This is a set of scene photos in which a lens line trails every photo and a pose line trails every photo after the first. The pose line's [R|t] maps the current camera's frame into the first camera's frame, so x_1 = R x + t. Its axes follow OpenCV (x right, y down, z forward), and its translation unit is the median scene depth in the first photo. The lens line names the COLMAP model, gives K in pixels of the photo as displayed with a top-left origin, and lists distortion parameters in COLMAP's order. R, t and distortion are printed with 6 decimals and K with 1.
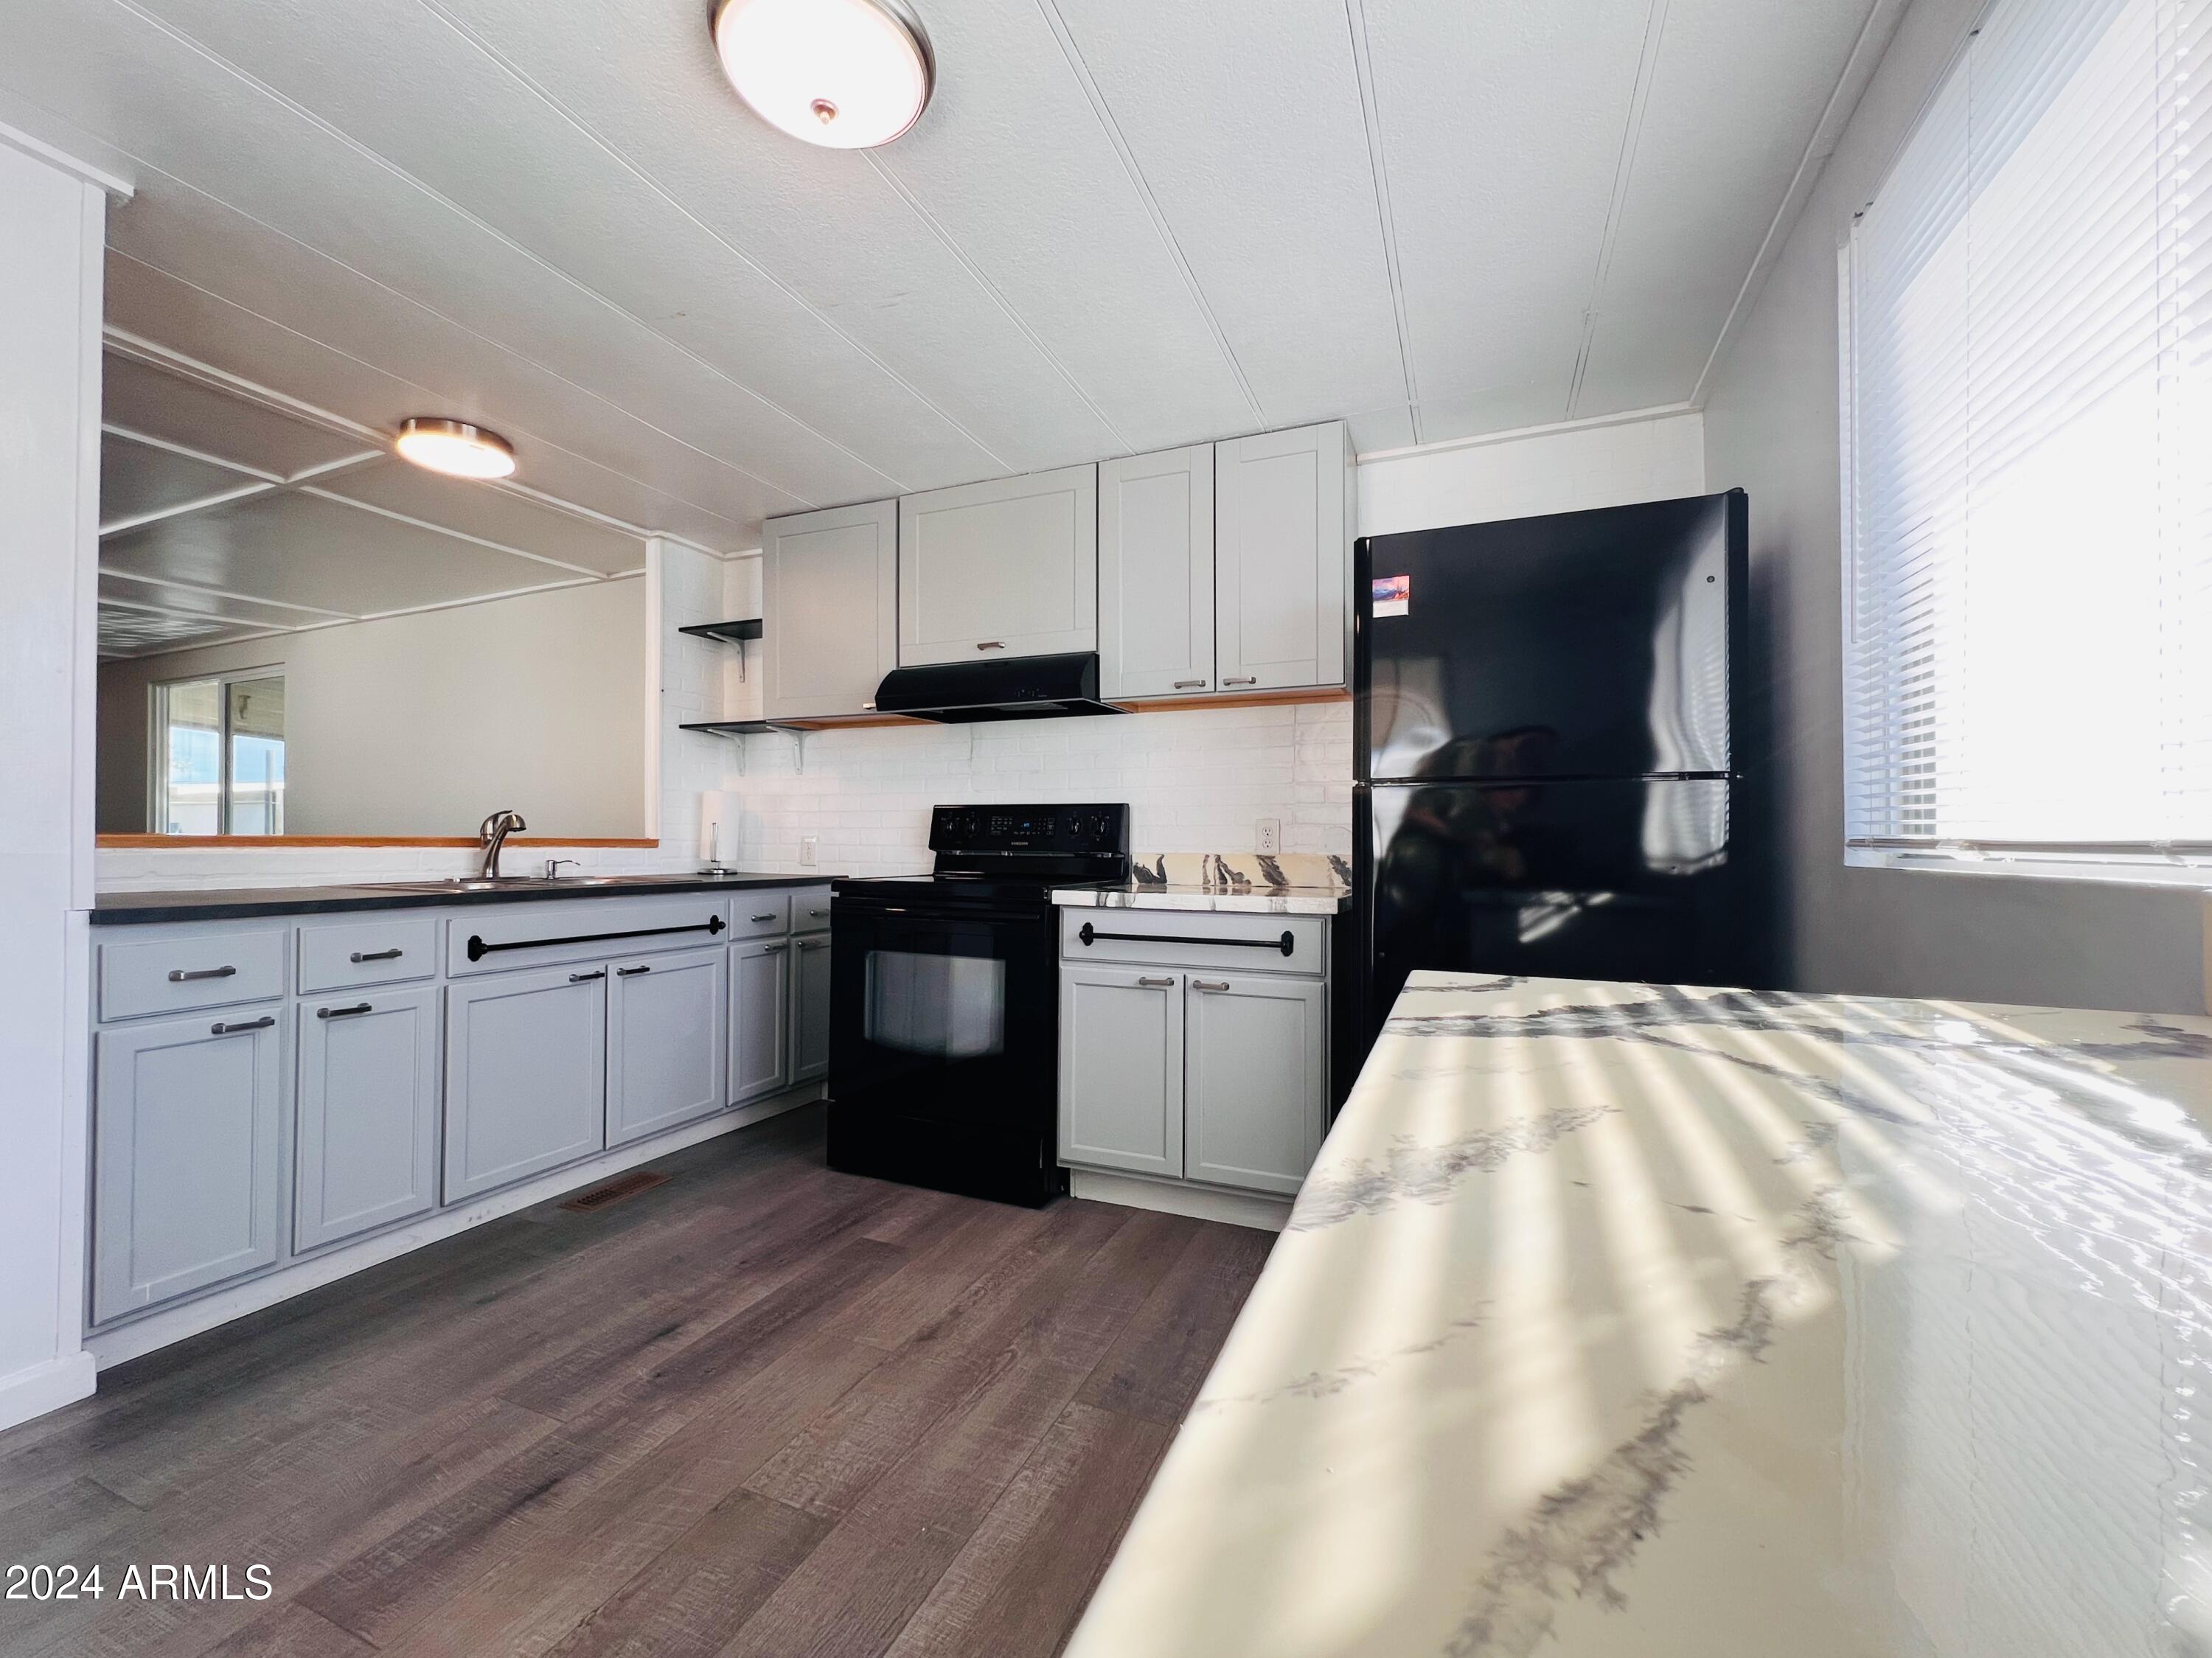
lens RADIAL K [[922.9, 0, 1095.0], [0, 922.9, 835.0], [0, 0, 1]] dist [-0.007404, 0.000583]
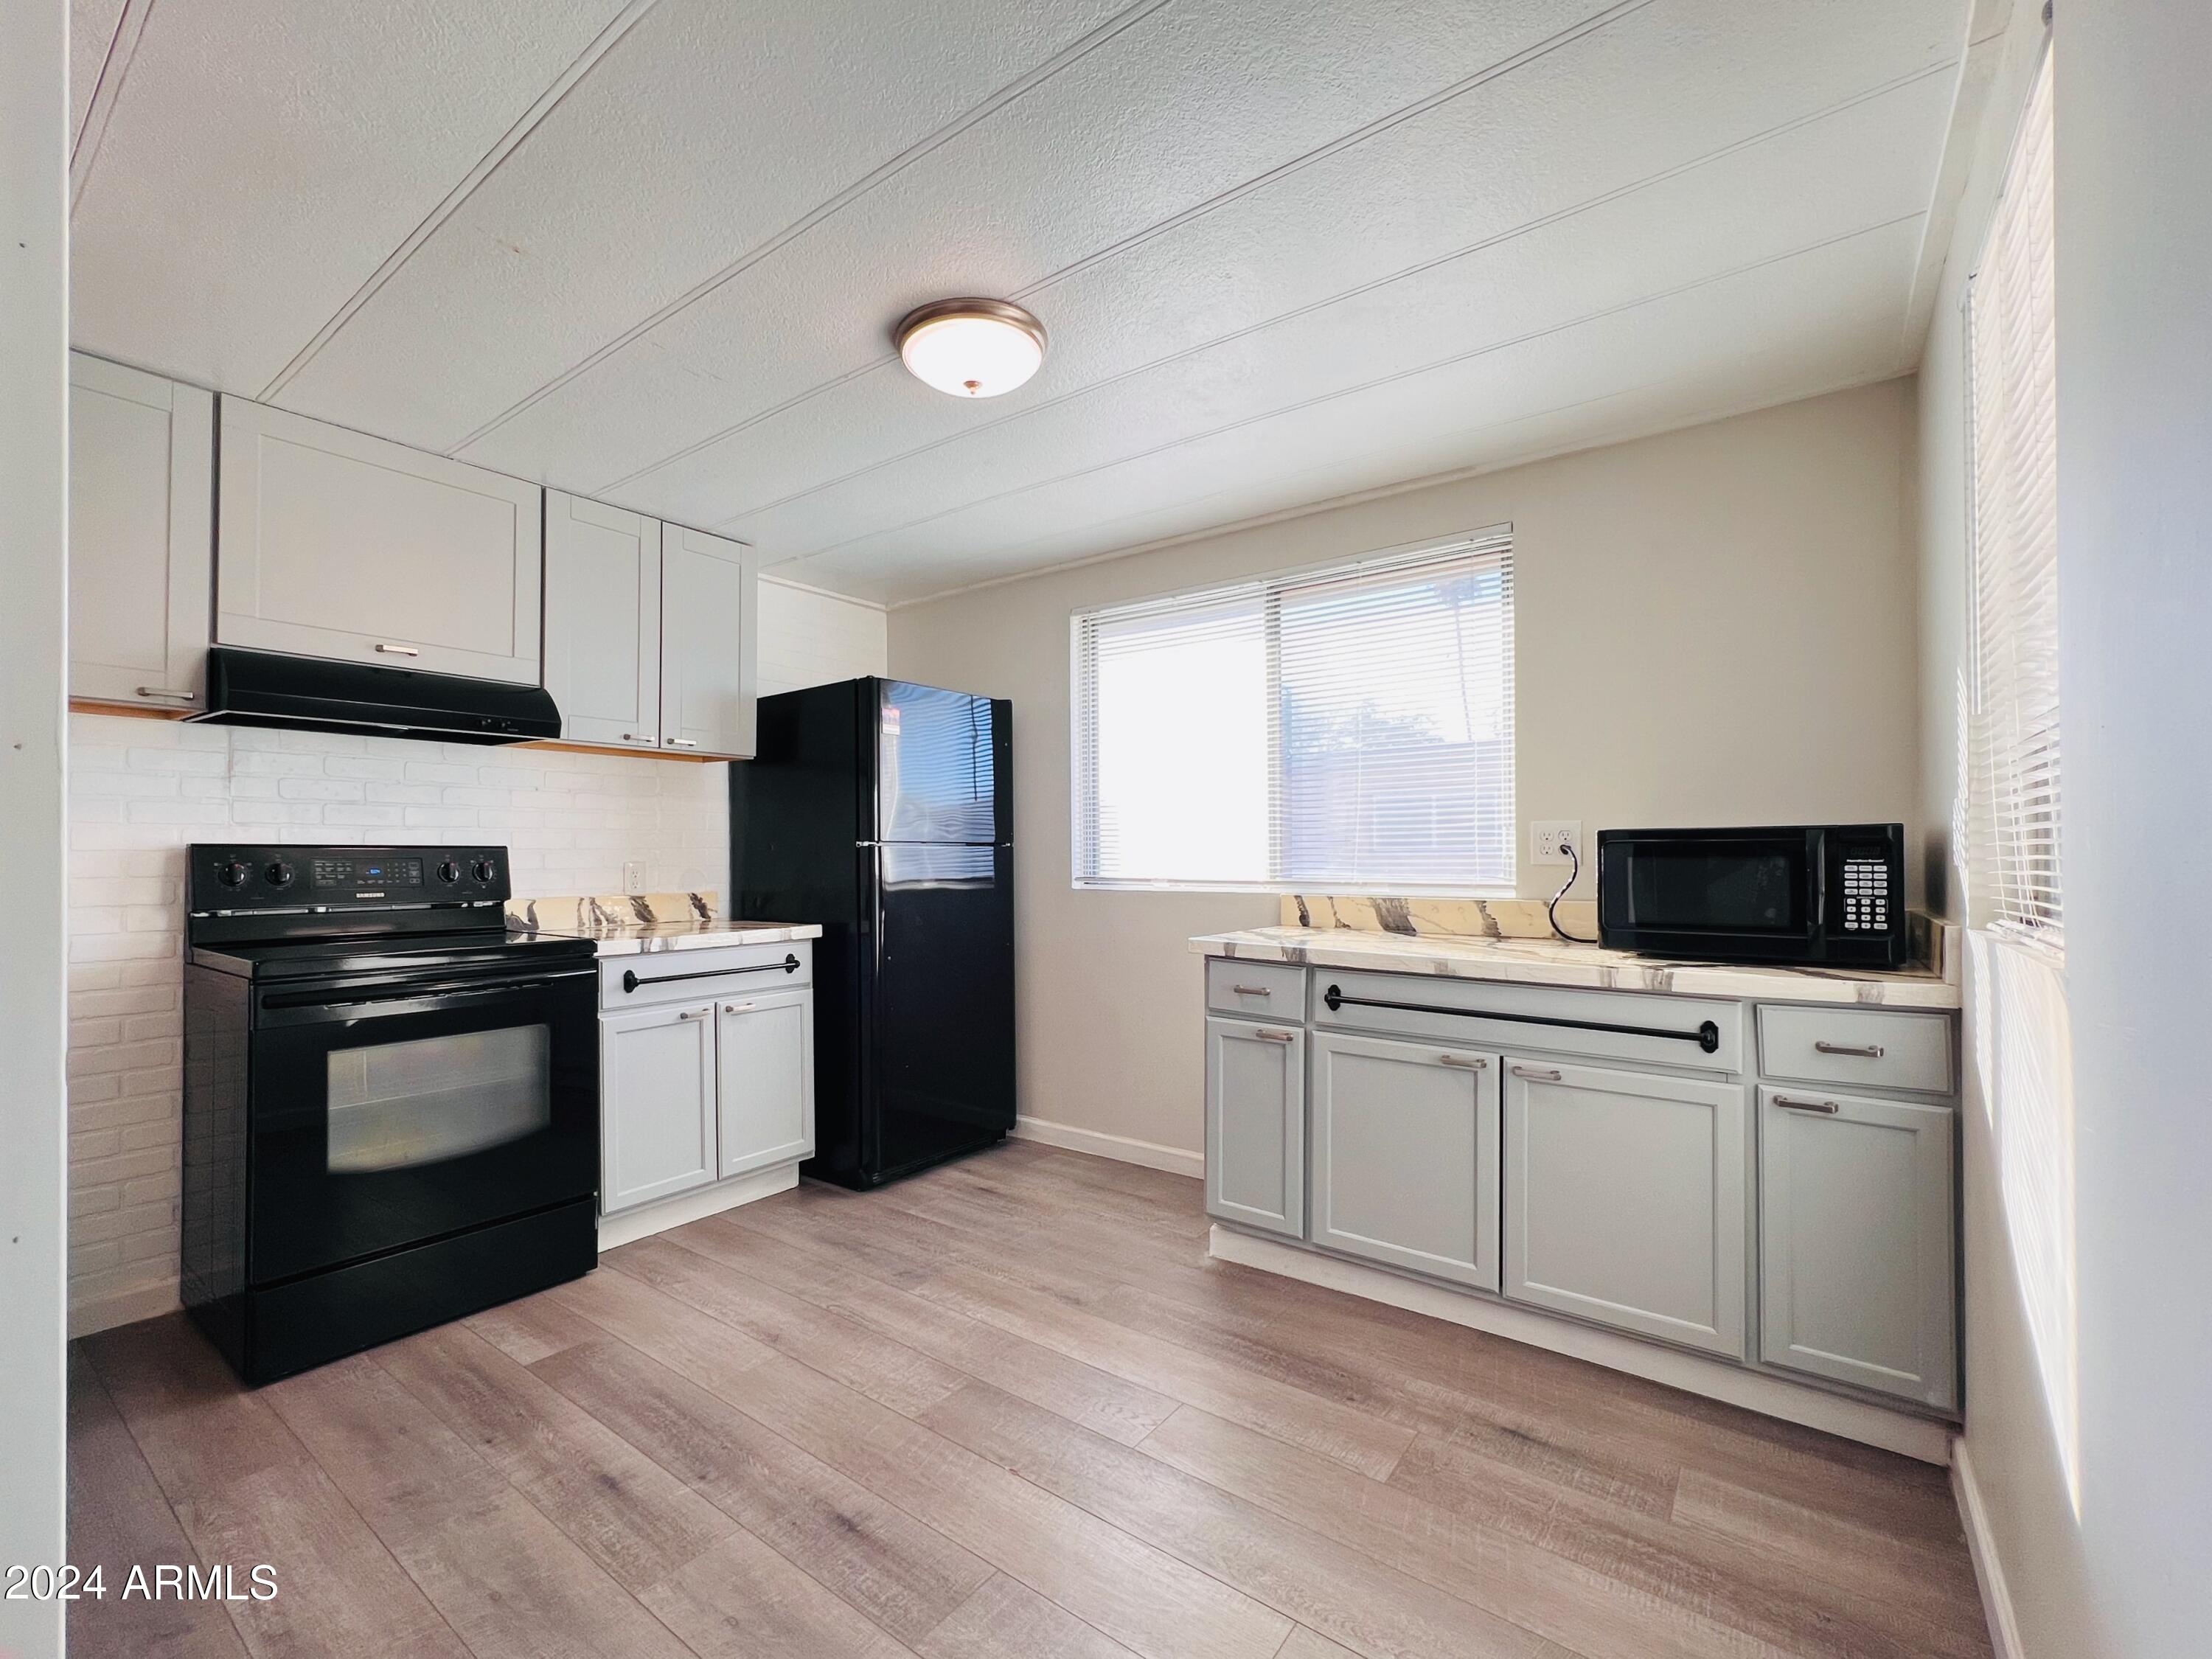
lens RADIAL K [[922.9, 0, 1111.4], [0, 922.9, 836.9], [0, 0, 1]] dist [-0.007404, 0.000583]
pose [[0.216670, 0.016635, 0.976103, -0.901848], [-0.003712, 0.999862, -0.016216, -0.038078], [-0.976238, -0.000110, 0.216701, 0.264575]]
